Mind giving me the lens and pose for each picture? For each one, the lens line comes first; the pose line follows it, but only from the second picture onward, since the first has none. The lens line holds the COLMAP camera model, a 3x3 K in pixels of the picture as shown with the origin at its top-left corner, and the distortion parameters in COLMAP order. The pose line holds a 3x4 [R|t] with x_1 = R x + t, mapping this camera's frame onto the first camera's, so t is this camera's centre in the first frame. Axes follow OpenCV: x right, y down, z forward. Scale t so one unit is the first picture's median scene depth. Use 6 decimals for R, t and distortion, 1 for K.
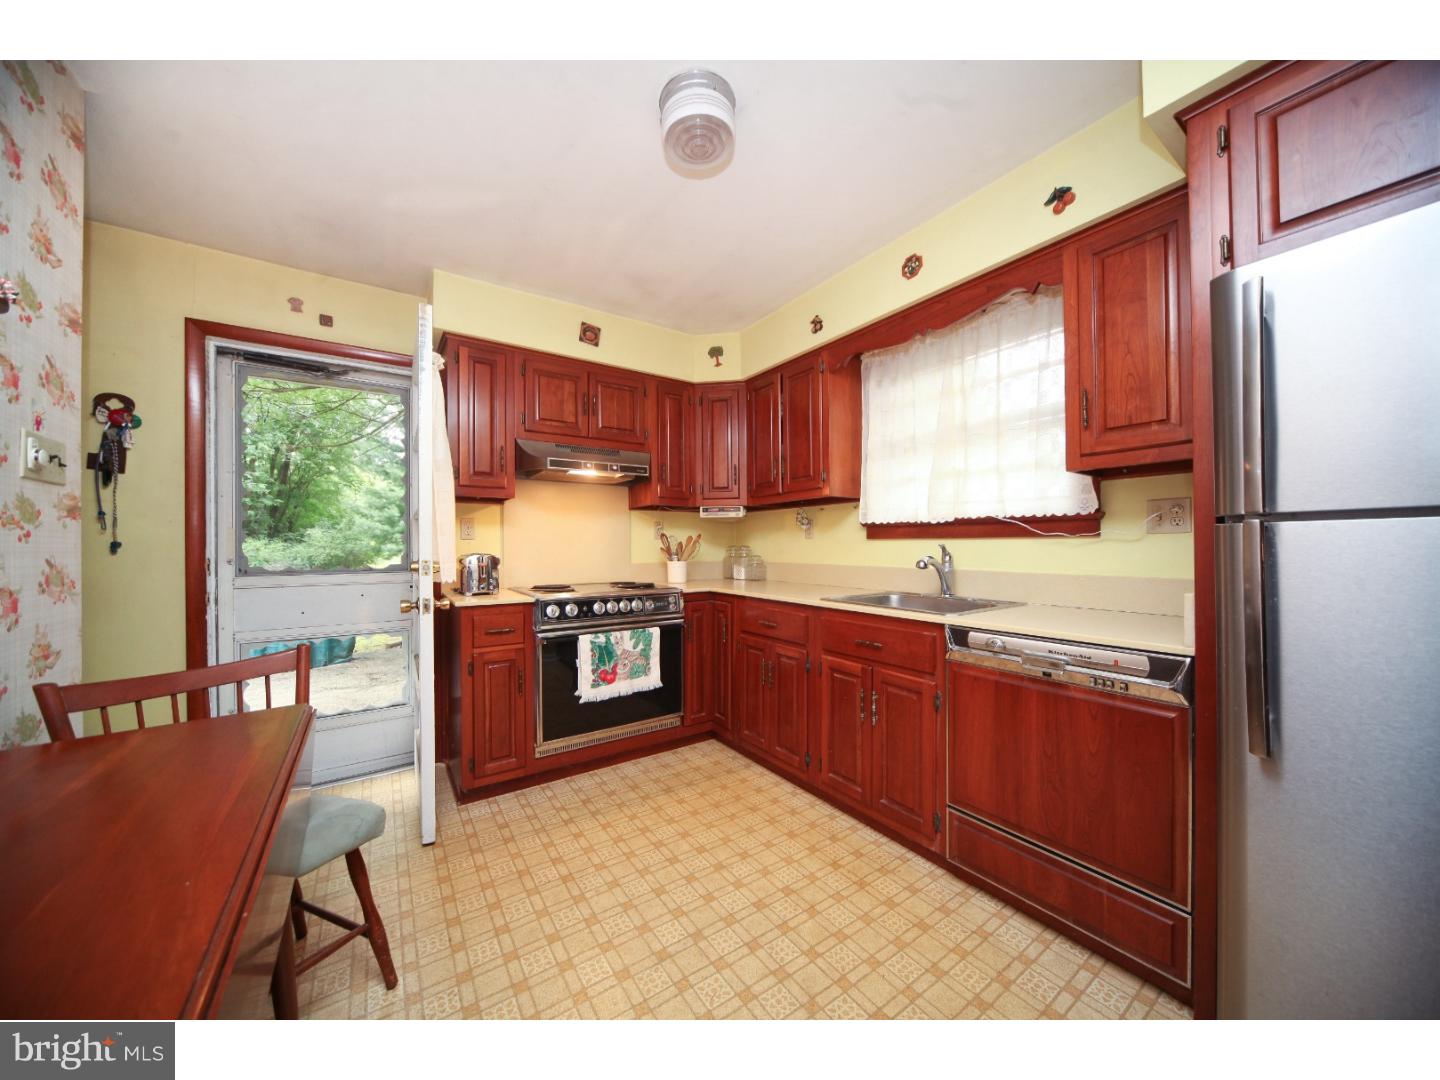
lens RADIAL K [[500.2, 0, 718.7], [0, 500.2, 547.7], [0, 0, 1]] dist [-0.012245, 0.002039]
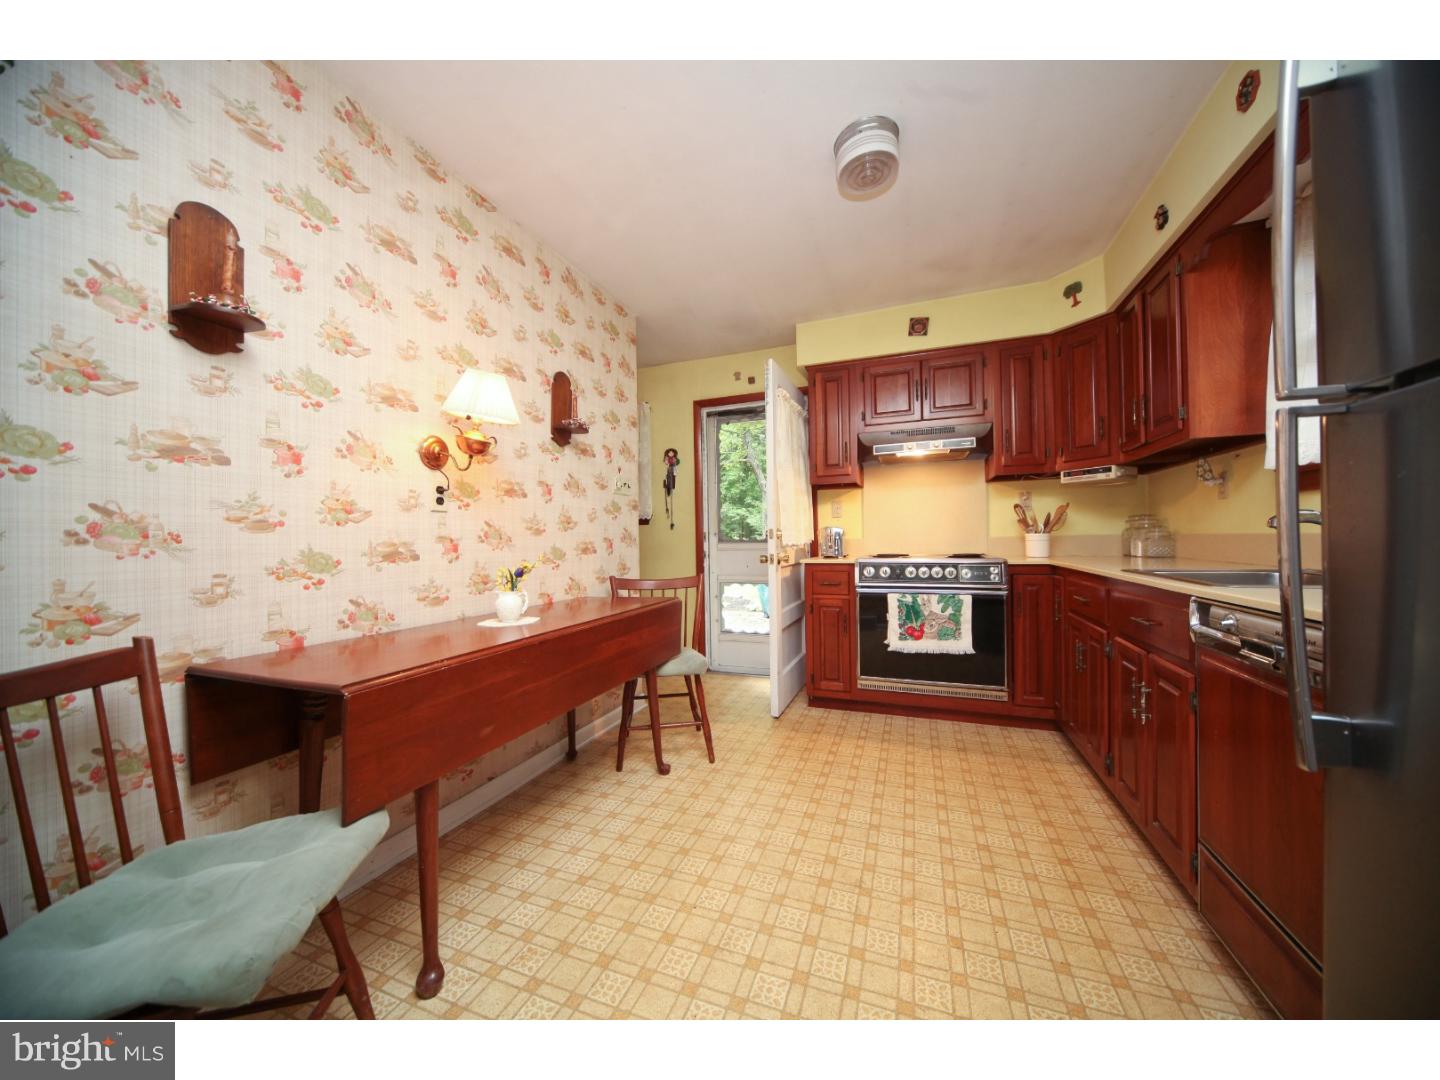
lens RADIAL K [[500.2, 0, 718.7], [0, 500.2, 547.7], [0, 0, 1]] dist [-0.012245, 0.002039]
pose [[0.574874, 0.009593, -0.818186, 0.456328], [0.008803, 0.999801, 0.017908, 0.043290], [0.818195, -0.017497, 0.574675, -0.003351]]
